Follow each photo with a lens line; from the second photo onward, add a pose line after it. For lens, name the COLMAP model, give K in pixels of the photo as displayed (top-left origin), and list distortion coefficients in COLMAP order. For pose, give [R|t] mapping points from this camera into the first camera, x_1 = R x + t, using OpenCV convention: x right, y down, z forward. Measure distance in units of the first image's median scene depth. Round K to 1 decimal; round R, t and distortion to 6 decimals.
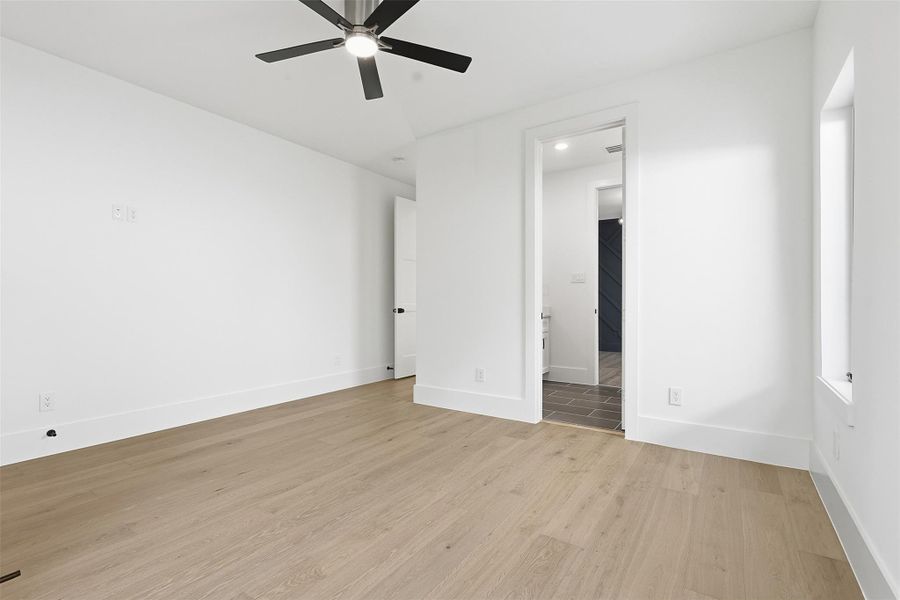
lens RADIAL K [[417.1, 0, 447.6], [0, 417.1, 300.4], [0, 0, 1]] dist [0.001193, 0.000284]
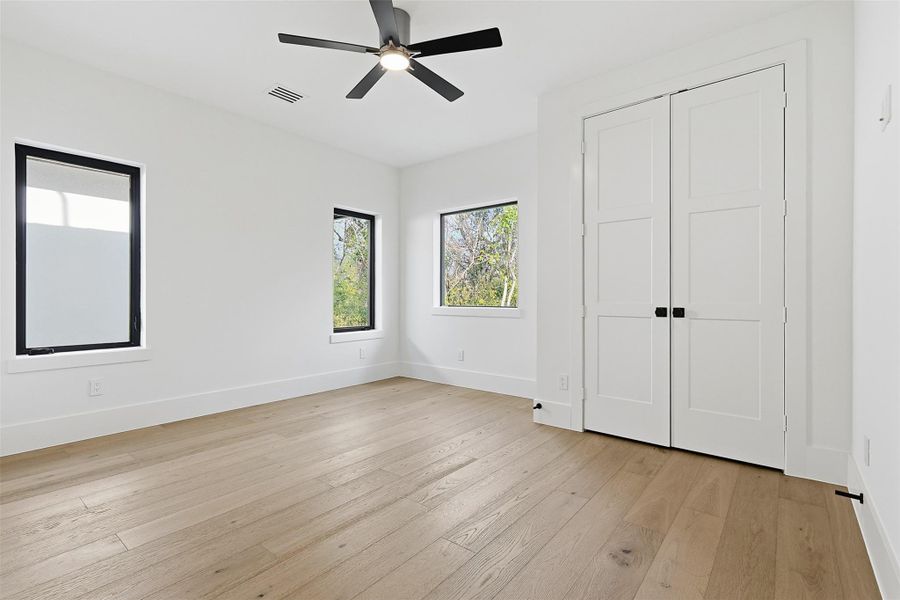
lens RADIAL K [[417.1, 0, 447.6], [0, 417.1, 300.4], [0, 0, 1]] dist [0.001193, 0.000284]
pose [[-0.995793, -0.000684, 0.091626, -0.429149], [-0.000638, 1.000000, 0.000535, 0.011495], [-0.091626, 0.000474, -0.995793, 2.007188]]
